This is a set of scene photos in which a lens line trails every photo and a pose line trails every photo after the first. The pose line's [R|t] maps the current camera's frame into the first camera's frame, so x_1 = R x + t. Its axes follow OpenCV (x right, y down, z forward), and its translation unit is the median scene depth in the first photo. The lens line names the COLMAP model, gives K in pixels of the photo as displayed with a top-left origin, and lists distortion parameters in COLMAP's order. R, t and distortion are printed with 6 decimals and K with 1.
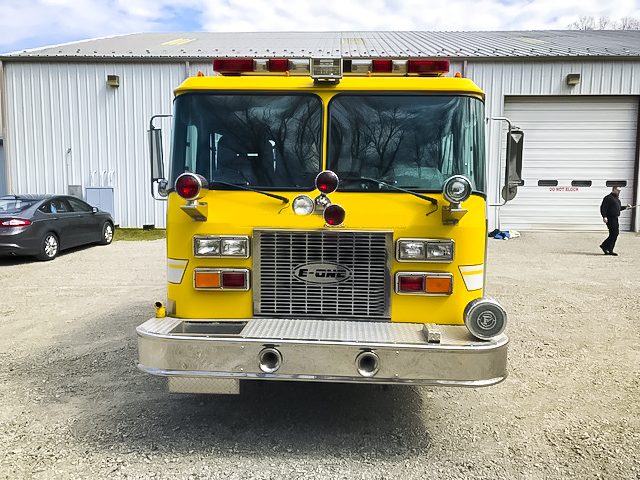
lens RADIAL K [[524.8, 0, 320.0], [0, 524.8, 240.0], [0, 0, 1]] dist [0.016269, 0.003033]
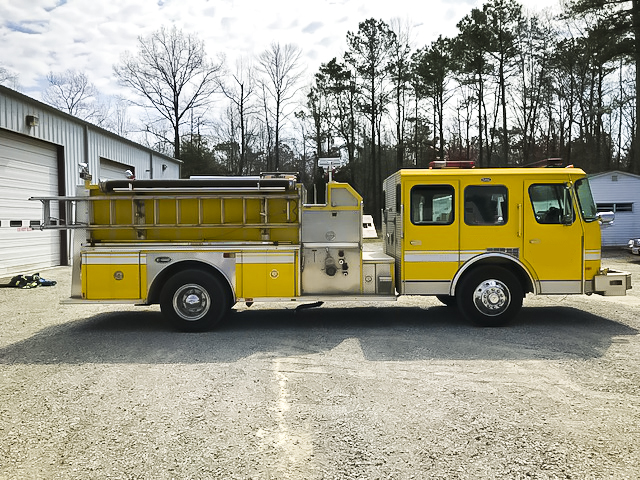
lens RADIAL K [[524.8, 0, 320.0], [0, 524.8, 239.9], [0, 0, 1]] dist [0.016269, 0.003033]
pose [[-0.049682, -0.045662, 0.997721, -0.559082], [0.104282, 0.993257, 0.050651, -0.071037], [-0.993306, 0.106561, -0.044585, 0.512151]]
